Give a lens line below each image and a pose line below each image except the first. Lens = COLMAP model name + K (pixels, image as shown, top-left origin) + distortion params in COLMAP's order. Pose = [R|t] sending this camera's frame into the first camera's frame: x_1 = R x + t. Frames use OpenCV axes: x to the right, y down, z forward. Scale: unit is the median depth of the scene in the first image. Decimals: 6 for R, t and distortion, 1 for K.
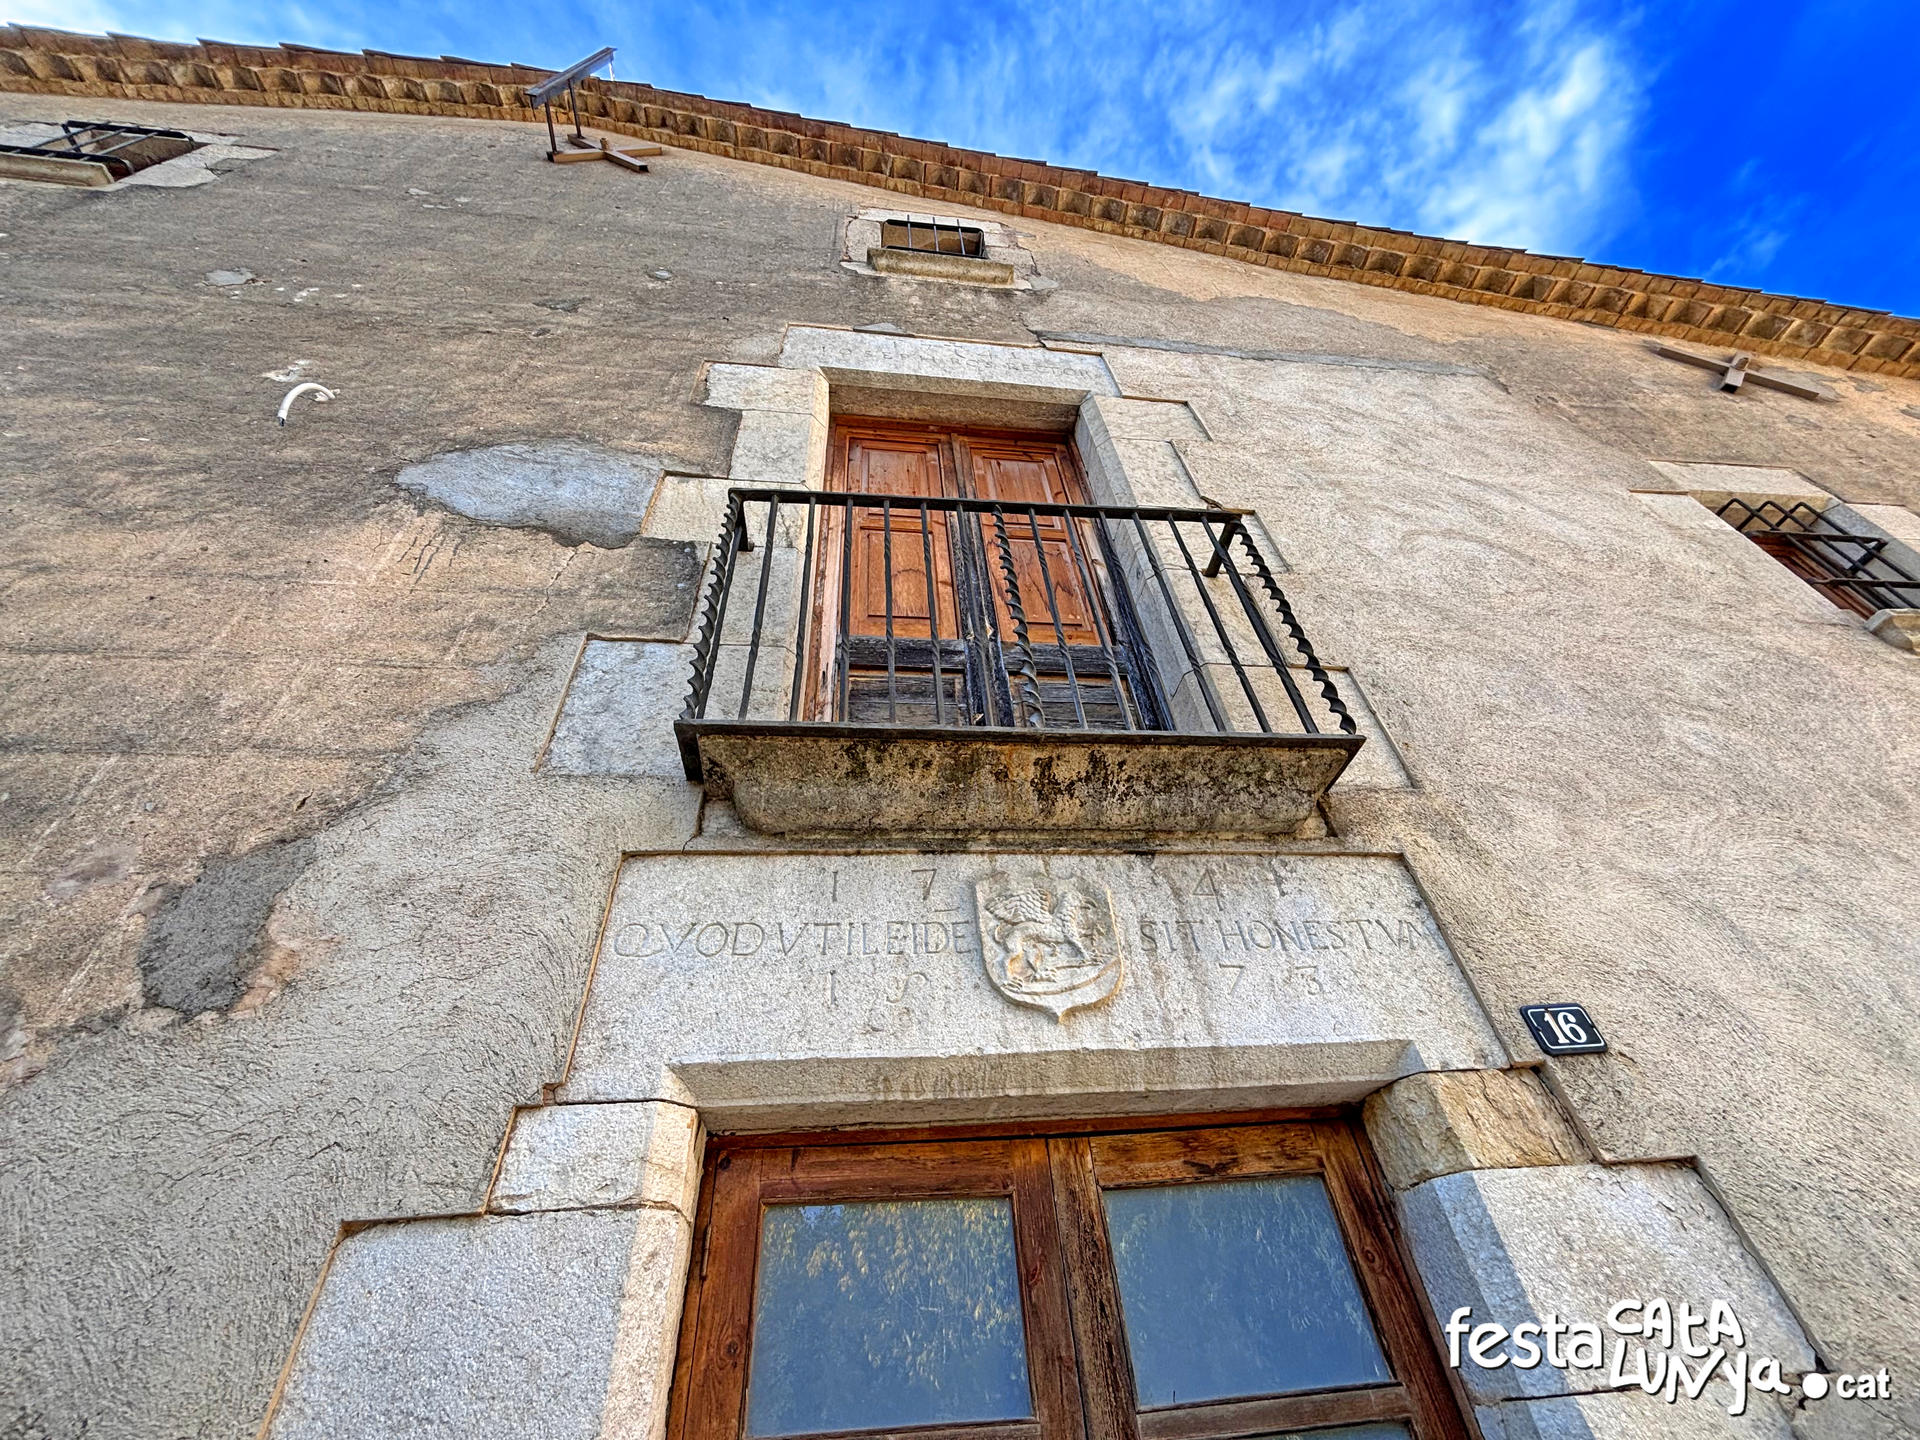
lens RADIAL K [[780.1, 0, 960.0], [0, 780.1, 720.0], [0, 0, 1]] dist [-0.010810, 0.002723]
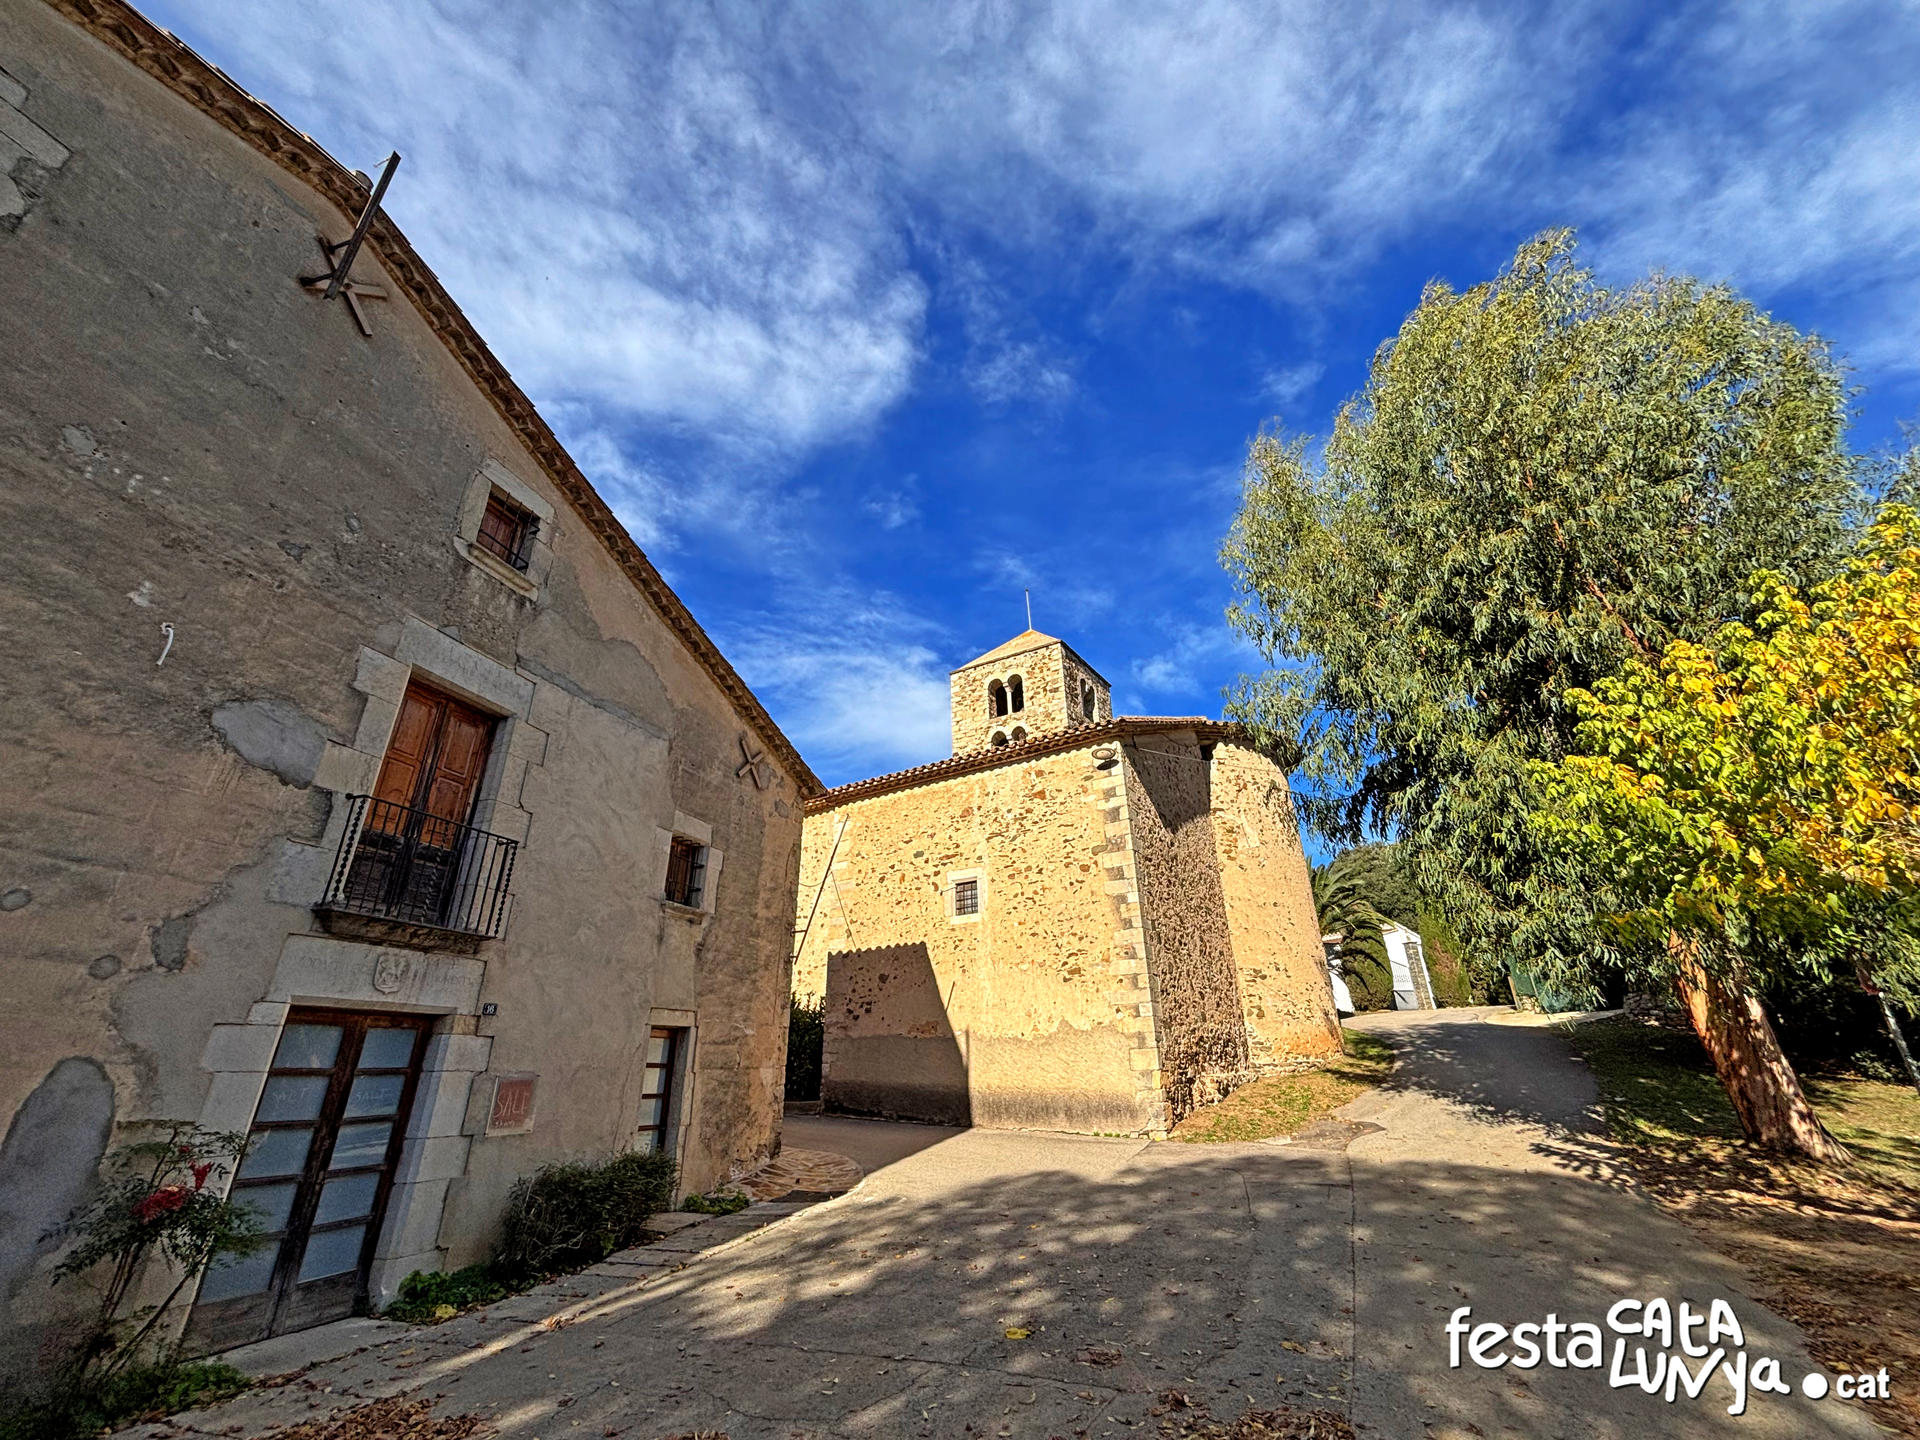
lens RADIAL K [[769.9, 0, 960.0], [0, 769.9, 720.0], [0, 0, 1]] dist [-0.000654, 0.000892]
pose [[0.423233, 0.433393, 0.795641, -1.650725], [-0.623035, 0.776799, -0.091712, -1.531904], [-0.657800, -0.456897, 0.598786, -1.900705]]
